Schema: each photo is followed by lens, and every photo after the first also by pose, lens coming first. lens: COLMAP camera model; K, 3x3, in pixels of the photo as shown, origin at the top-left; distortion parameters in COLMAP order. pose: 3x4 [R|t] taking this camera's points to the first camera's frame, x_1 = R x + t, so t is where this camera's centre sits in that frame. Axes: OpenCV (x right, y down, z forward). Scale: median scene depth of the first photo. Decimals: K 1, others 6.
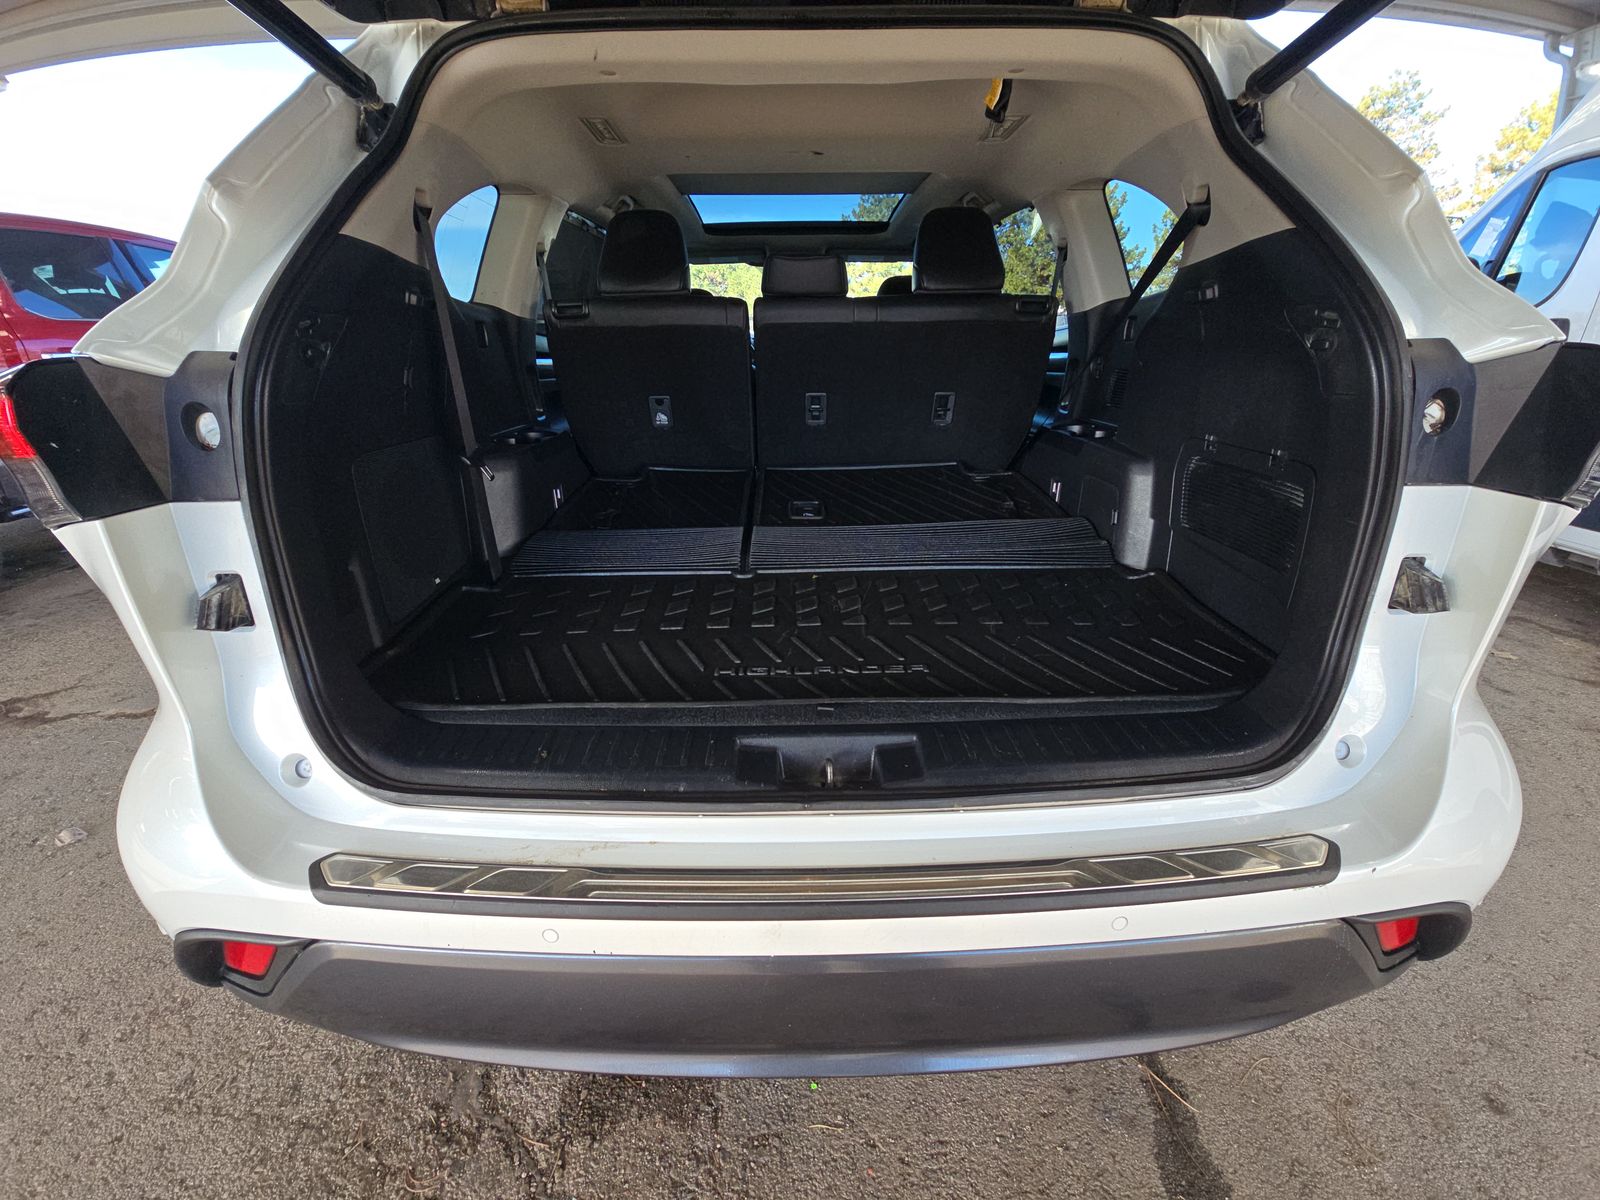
lens RADIAL K [[650.0, 0, 797.2], [0, 650.0, 605.0], [0, 0, 1]] dist [0.013807, -0.010376]
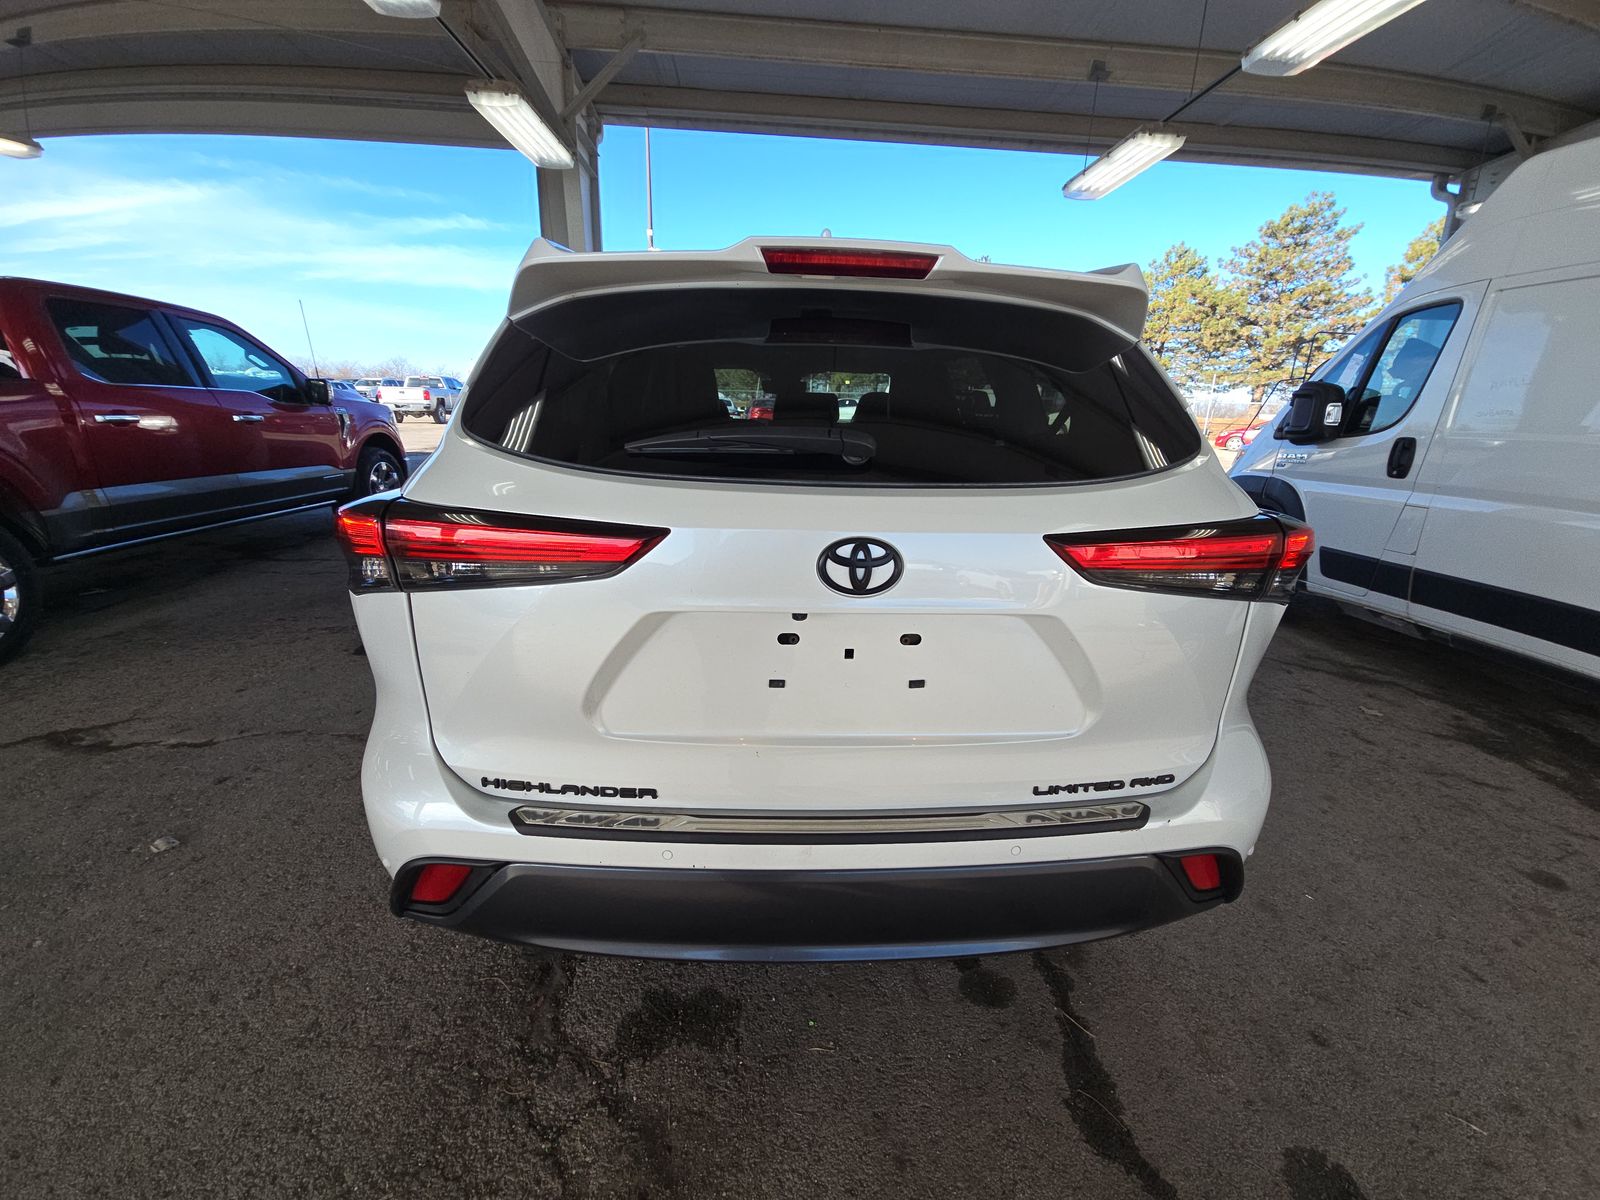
lens RADIAL K [[650.0, 0, 795.5], [0, 650.0, 601.3], [0, 0, 1]] dist [0.013807, -0.010376]
pose [[0.998669, 0.024032, 0.045632, -0.086491], [-0.019679, 0.995420, -0.093546, 0.016335], [-0.047671, 0.092524, 0.994569, -0.383590]]
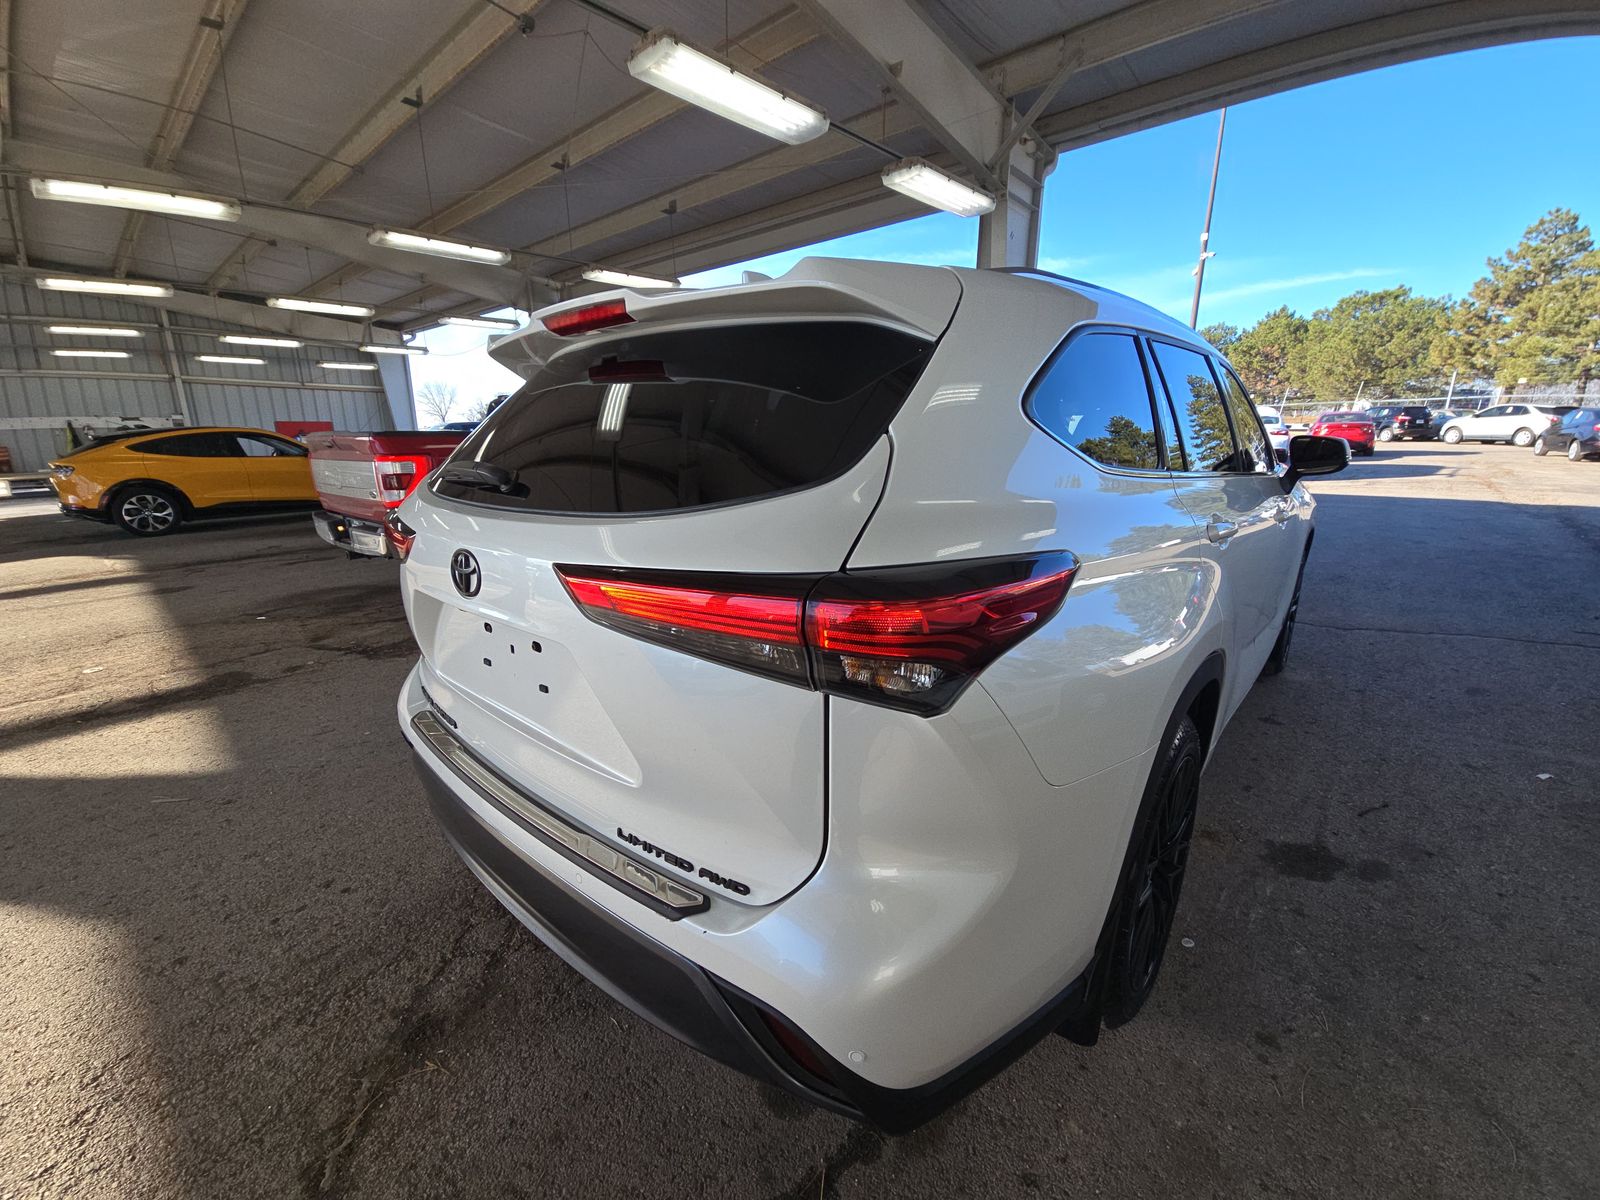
lens RADIAL K [[650.0, 0, 804.6], [0, 650.0, 601.6], [0, 0, 1]] dist [0.013807, -0.010376]
pose [[0.741633, 0.163673, -0.650531, 1.086266], [-0.240382, 0.970216, -0.029941, -0.159294], [0.626256, 0.178581, 0.758889, -0.006031]]
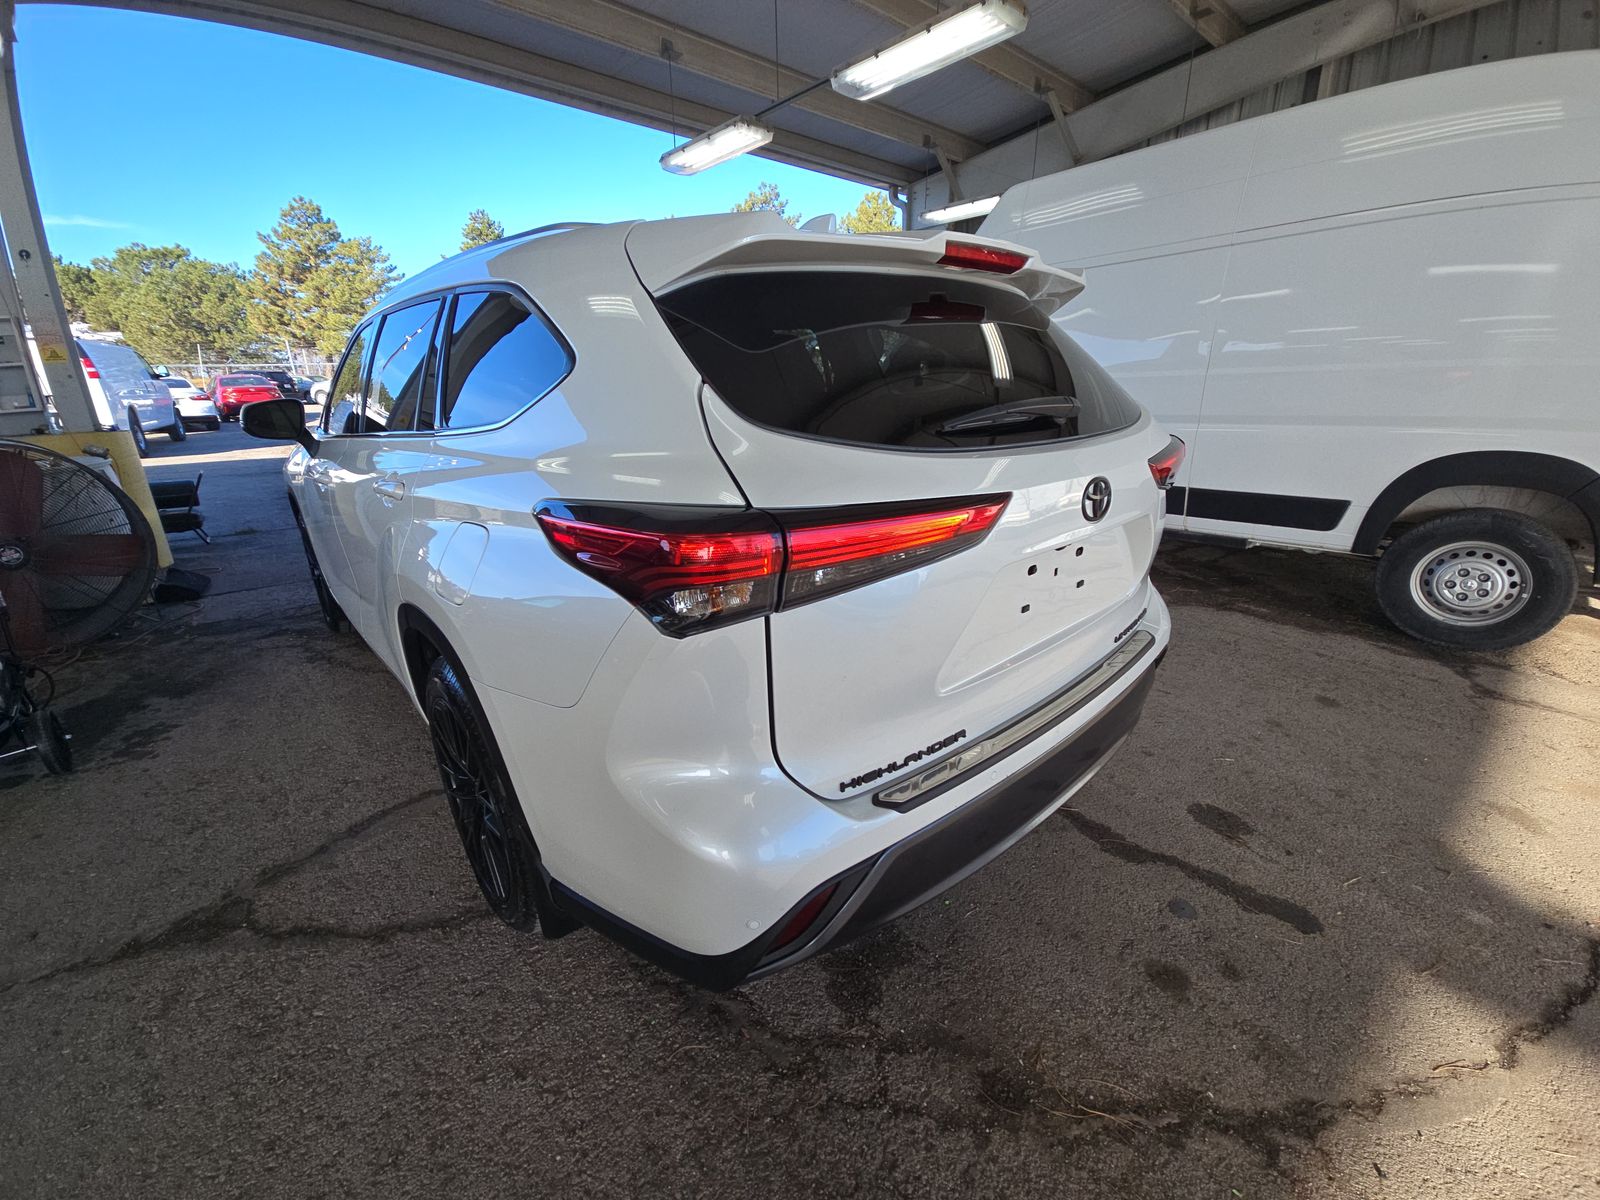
lens RADIAL K [[650.0, 0, 801.5], [0, 650.0, 603.0], [0, 0, 1]] dist [0.013807, -0.010376]
pose [[0.754205, -0.223613, 0.617392, -1.046784], [0.258818, 0.965346, 0.033467, -0.100630], [-0.603480, 0.134552, 0.785944, -0.119421]]
